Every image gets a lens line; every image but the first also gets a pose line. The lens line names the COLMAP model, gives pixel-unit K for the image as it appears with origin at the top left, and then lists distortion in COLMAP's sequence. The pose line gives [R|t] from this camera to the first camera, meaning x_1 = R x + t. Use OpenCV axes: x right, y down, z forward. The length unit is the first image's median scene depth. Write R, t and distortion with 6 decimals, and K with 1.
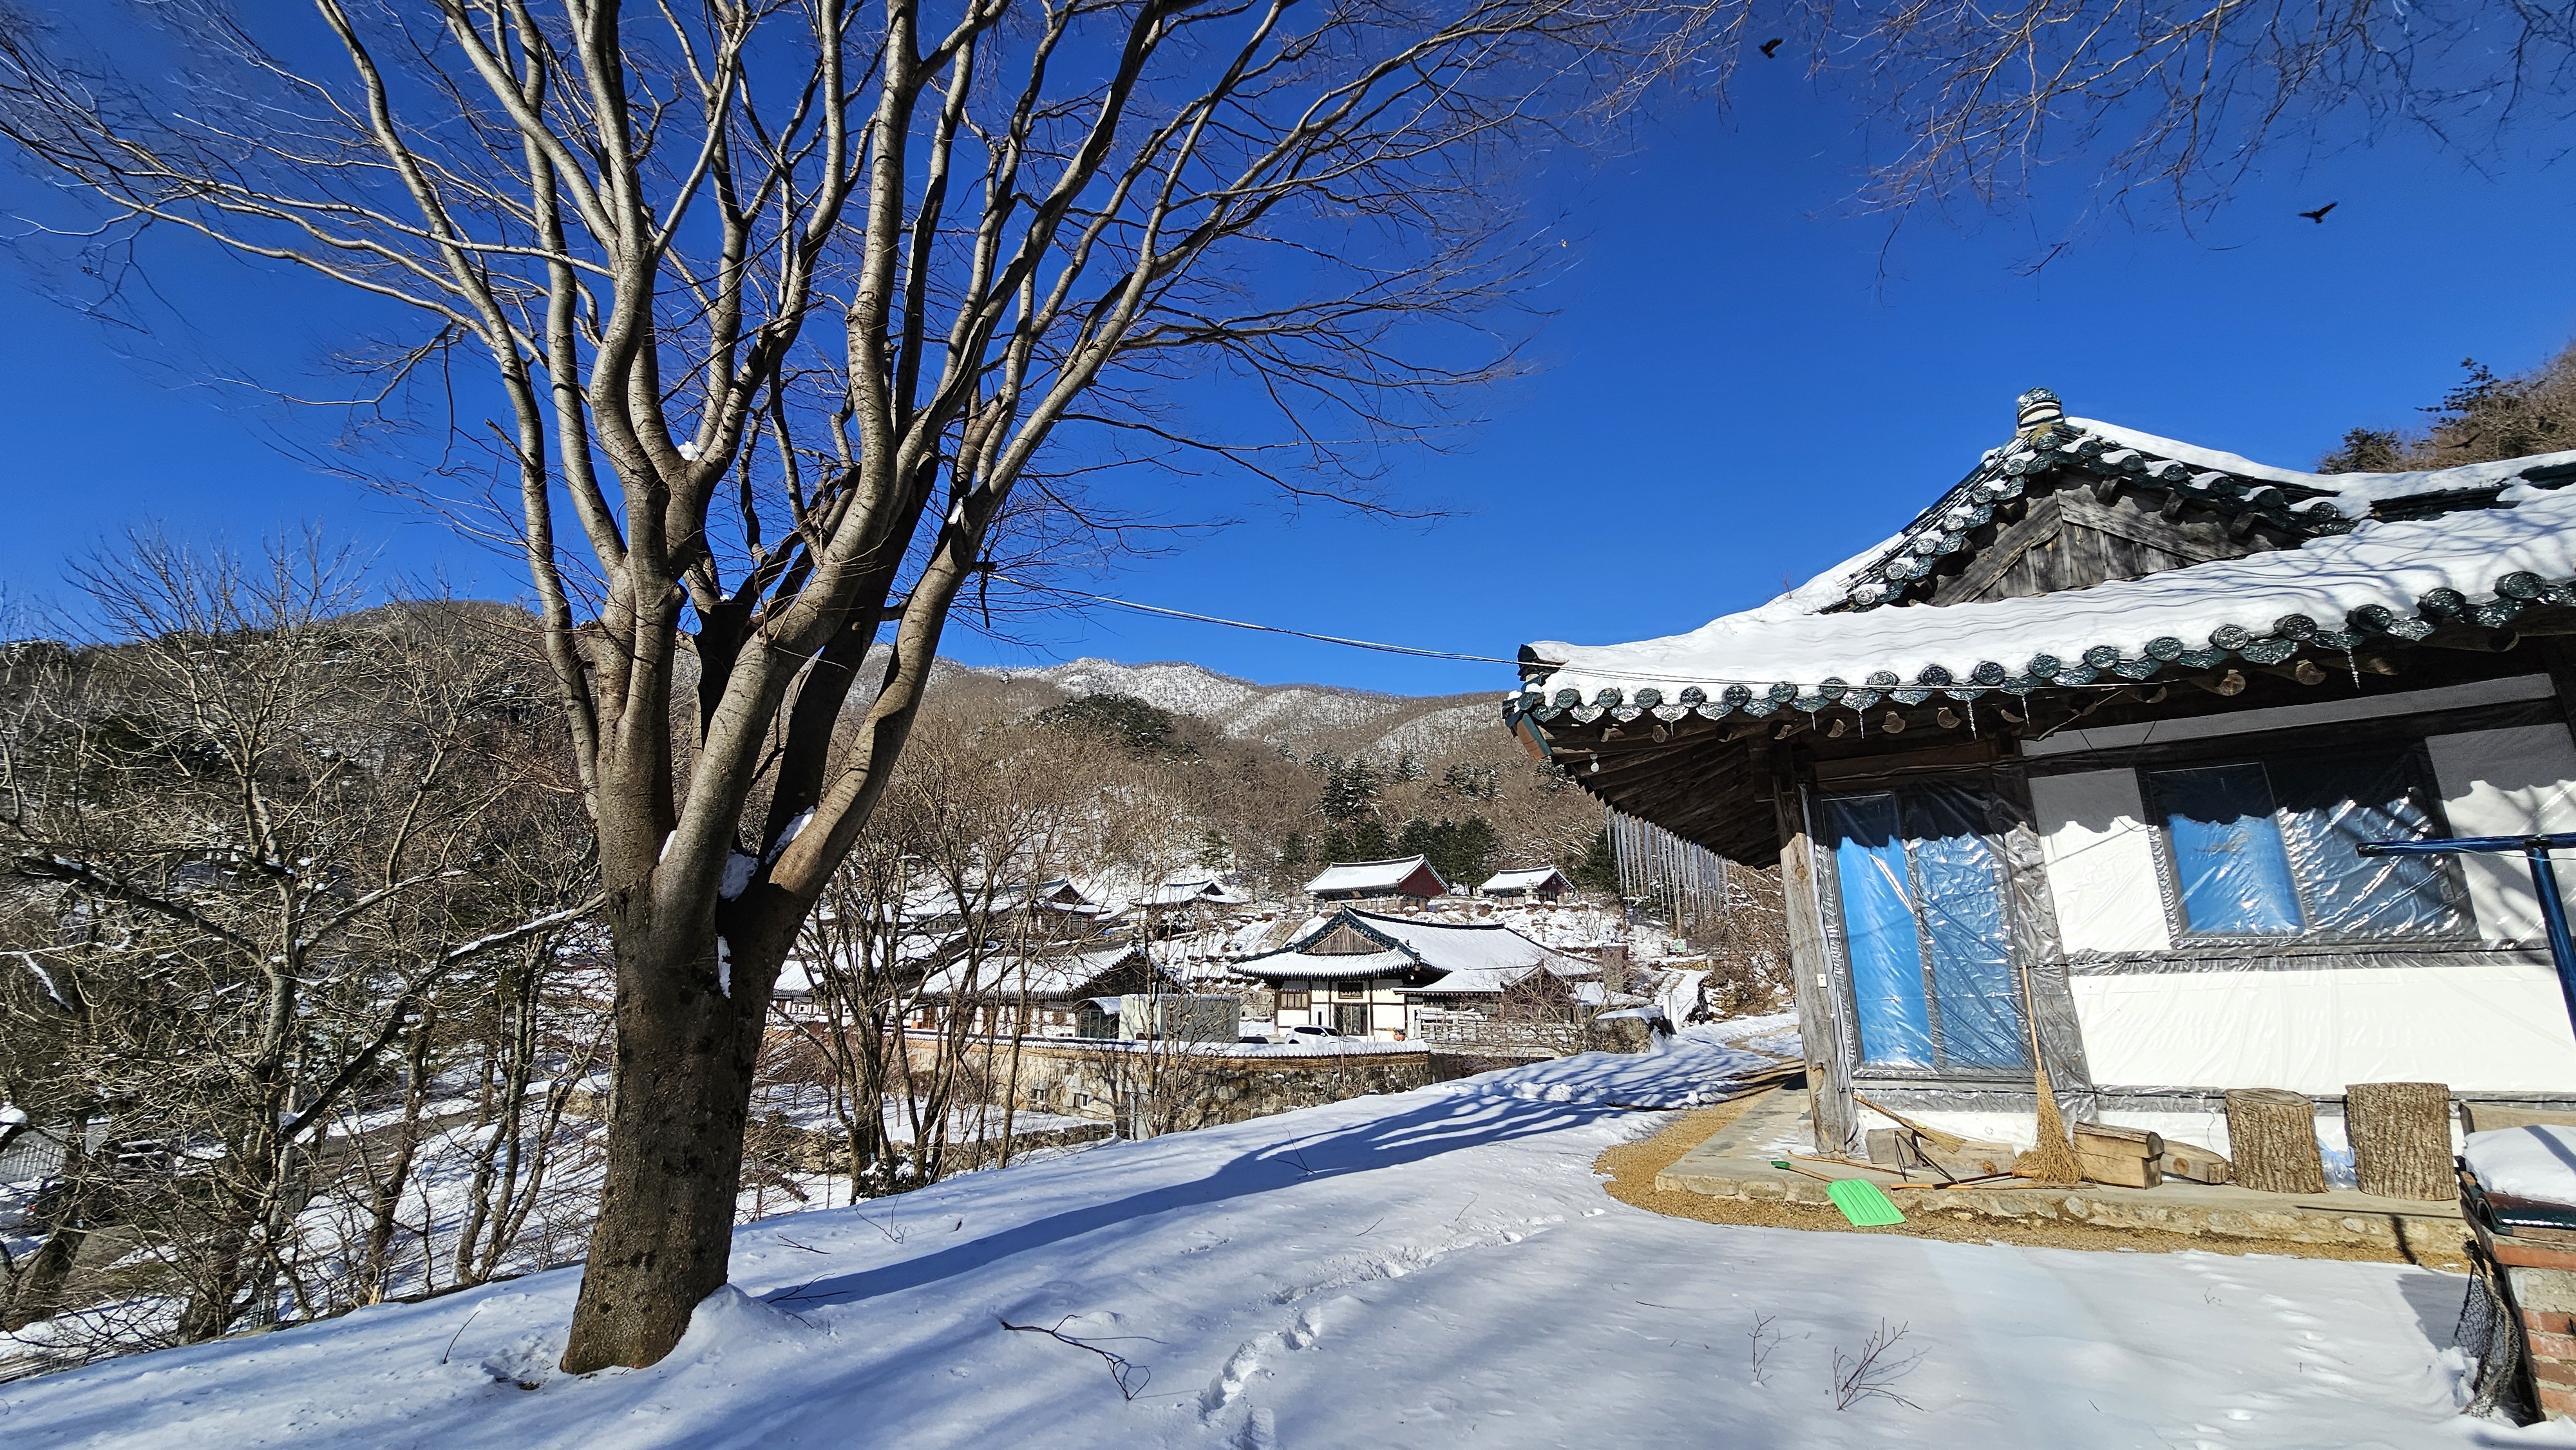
lens RADIAL K [[1034.0, 0, 1250.2], [0, 1034.0, 726.0], [0, 0, 1]] dist [-0.000218, -0.000040]
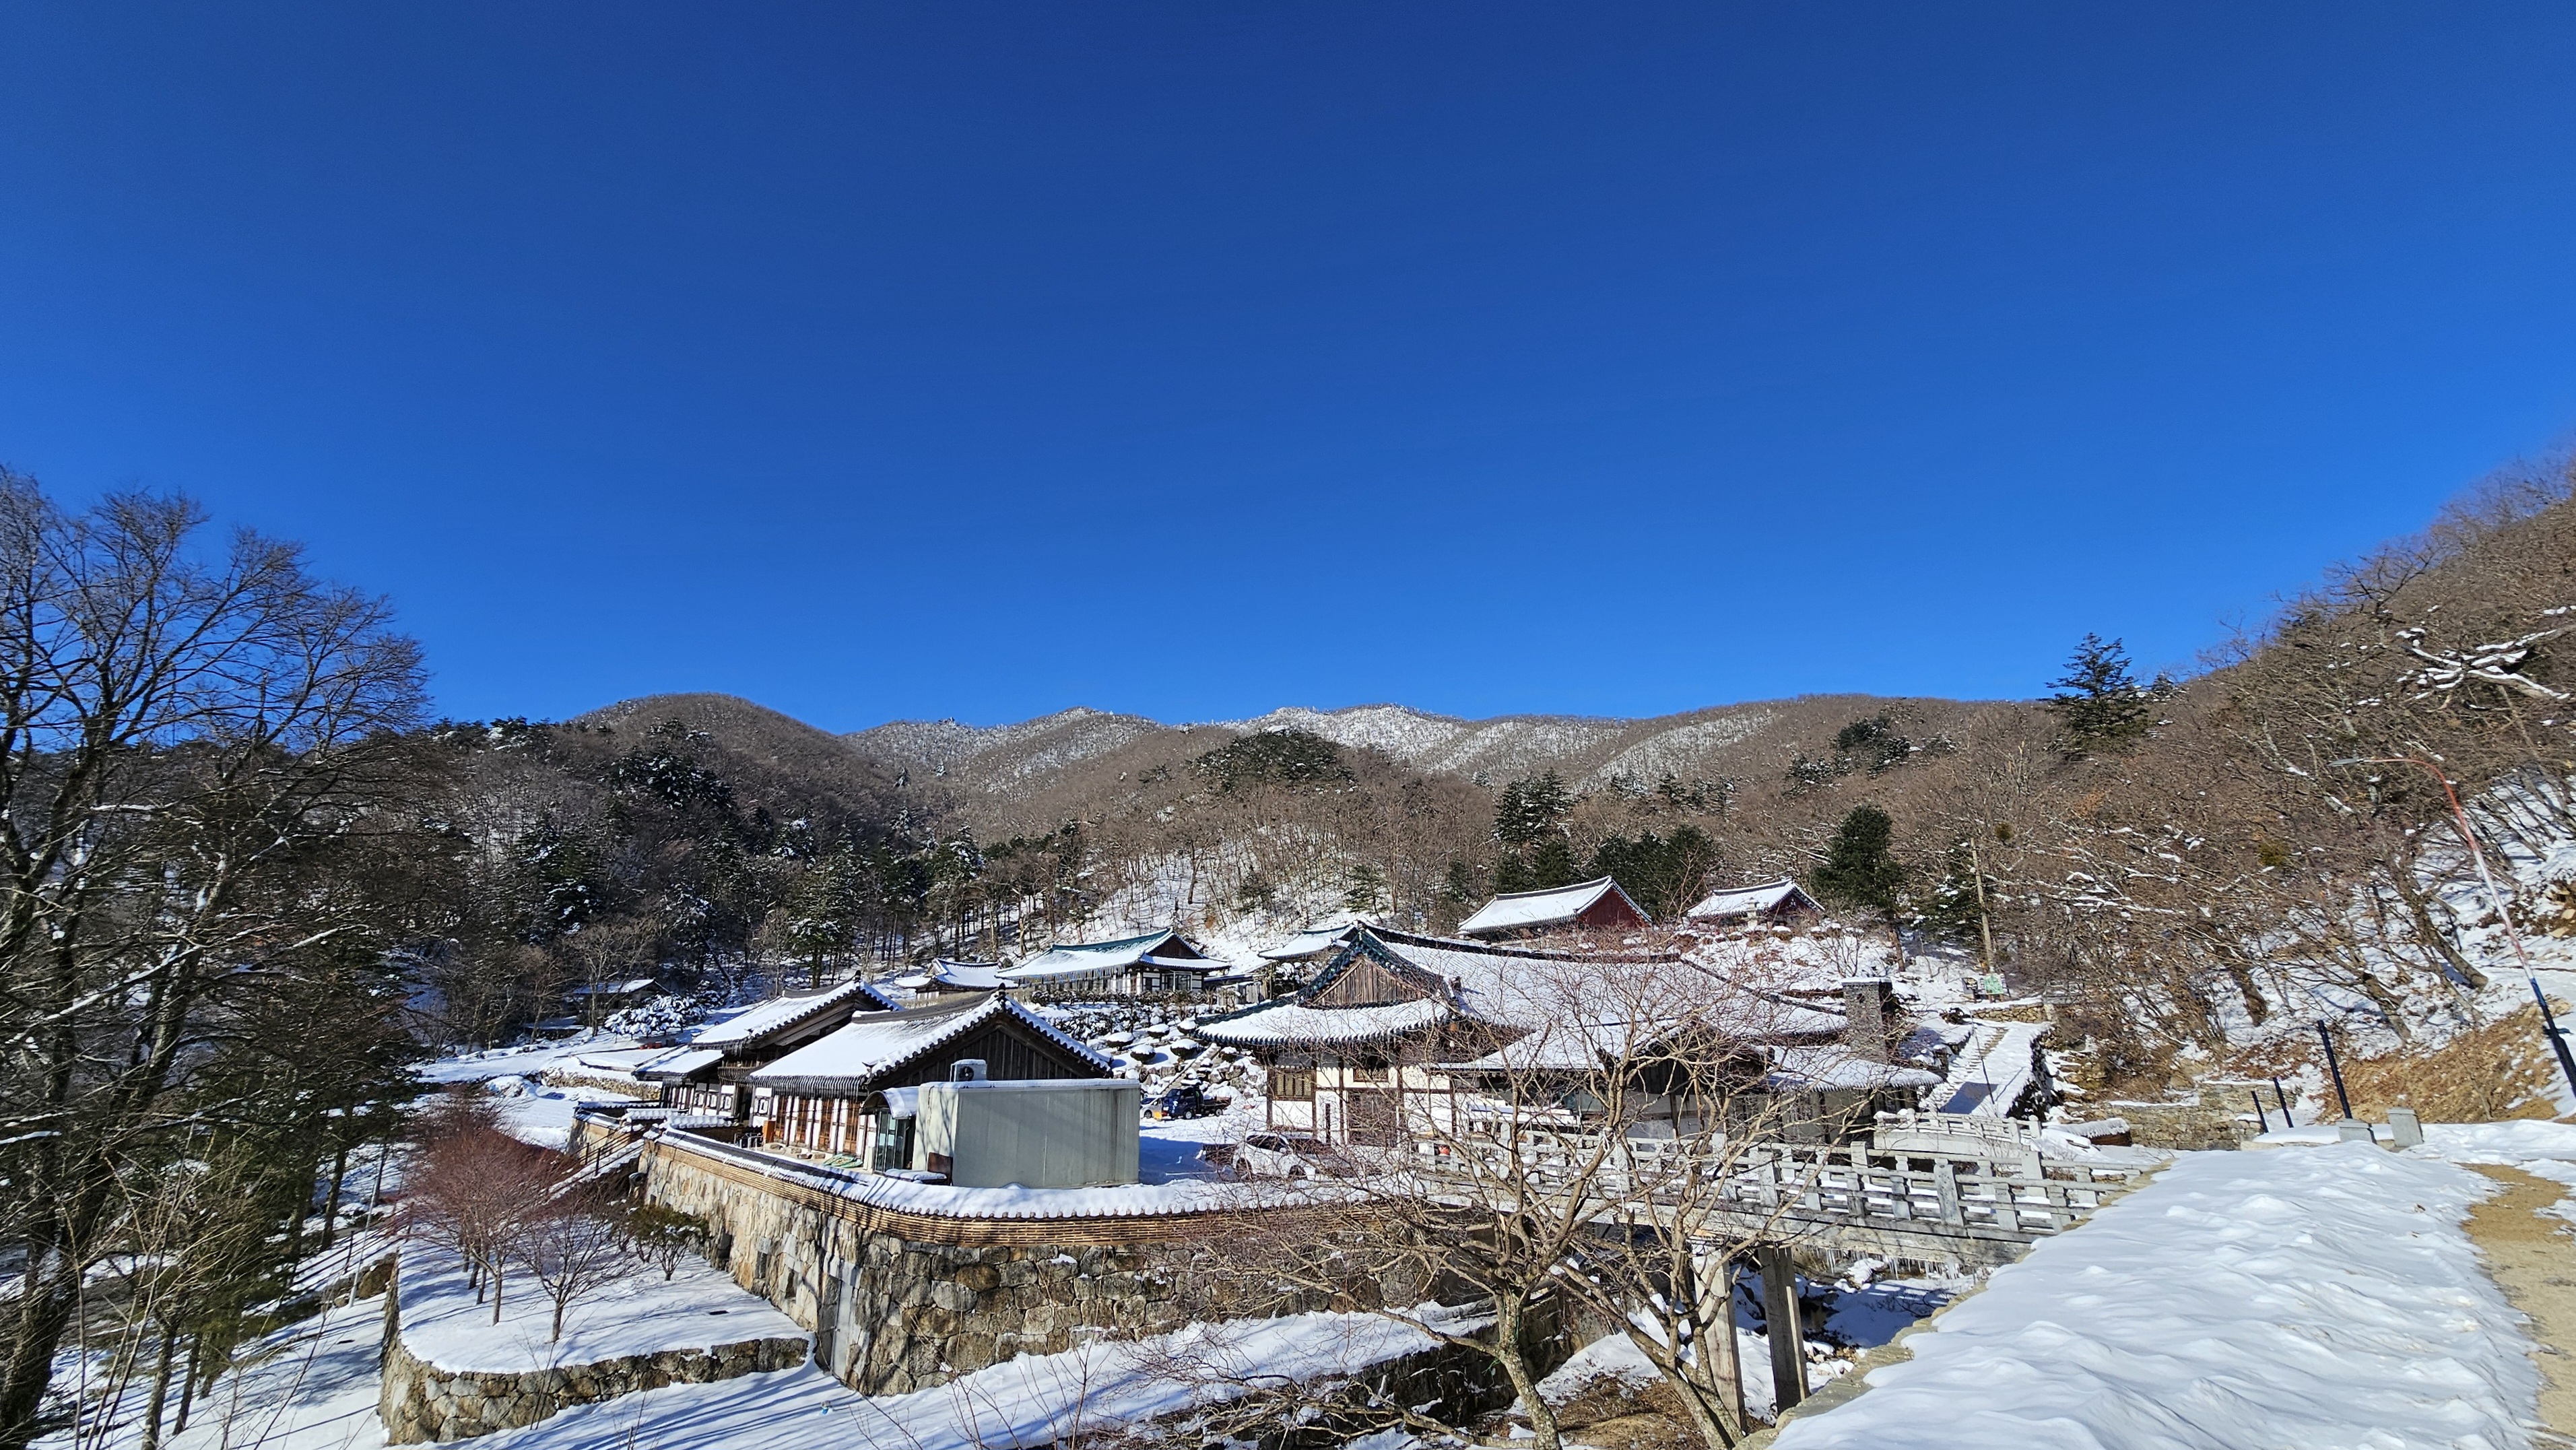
lens RADIAL K [[1046.7, 0, 1281.5], [0, 1046.7, 730.8], [0, 0, 1]] dist [-0.002068, -0.000365]
pose [[0.978440, -0.074885, -0.192477, 0.115643], [0.064642, 0.996165, -0.058965, 0.063599], [0.196154, 0.045252, 0.979528, 0.261134]]
